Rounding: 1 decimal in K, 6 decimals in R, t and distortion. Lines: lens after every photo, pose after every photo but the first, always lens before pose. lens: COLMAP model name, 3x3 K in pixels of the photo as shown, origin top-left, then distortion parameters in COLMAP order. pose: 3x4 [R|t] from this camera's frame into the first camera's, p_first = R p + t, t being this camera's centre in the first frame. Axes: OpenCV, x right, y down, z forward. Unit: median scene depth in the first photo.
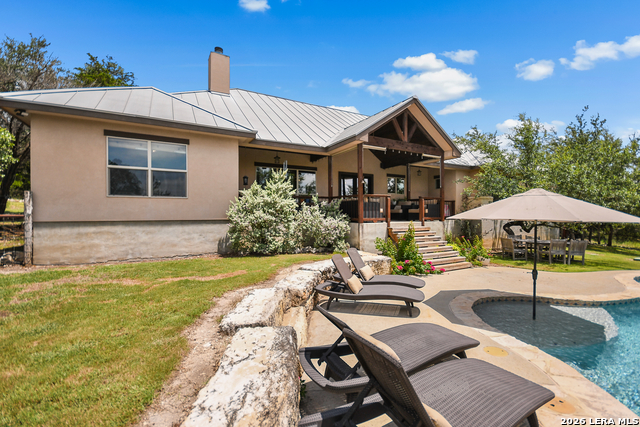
lens RADIAL K [[277.3, 0, 335.6], [0, 277.3, 218.5], [0, 0, 1]] dist [-0.003205, 0.000236]
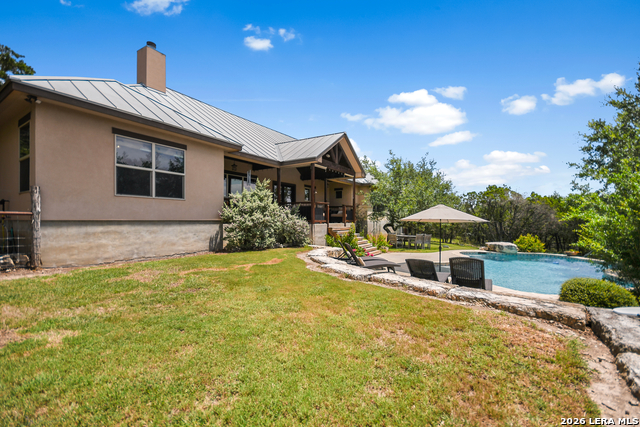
lens RADIAL K [[276.5, 0, 325.8], [0, 276.5, 214.1], [0, 0, 1]] dist [0.001021, 0.000204]
pose [[0.877781, 0.017411, 0.478745, -0.569450], [-0.001536, 0.999437, -0.033531, 0.016423], [-0.479059, 0.028697, 0.877313, -0.196557]]
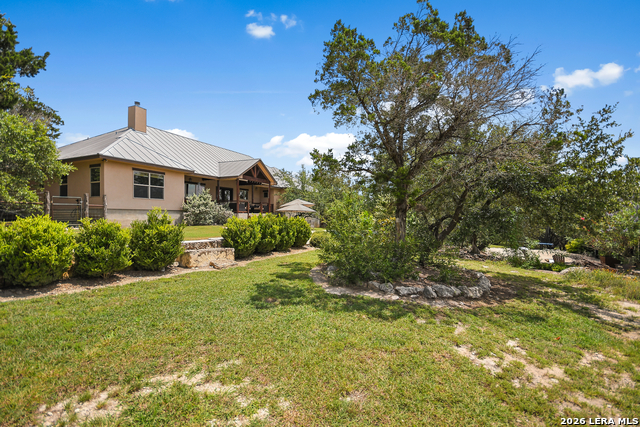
lens RADIAL K [[277.3, 0, 320.9], [0, 277.3, 212.6], [0, 0, 1]] dist [-0.003205, 0.000236]
pose [[0.819707, 0.014373, 0.572603, -0.771481], [-0.003363, 0.999789, -0.020281, 0.066704], [-0.572774, 0.014699, 0.819582, -1.475675]]
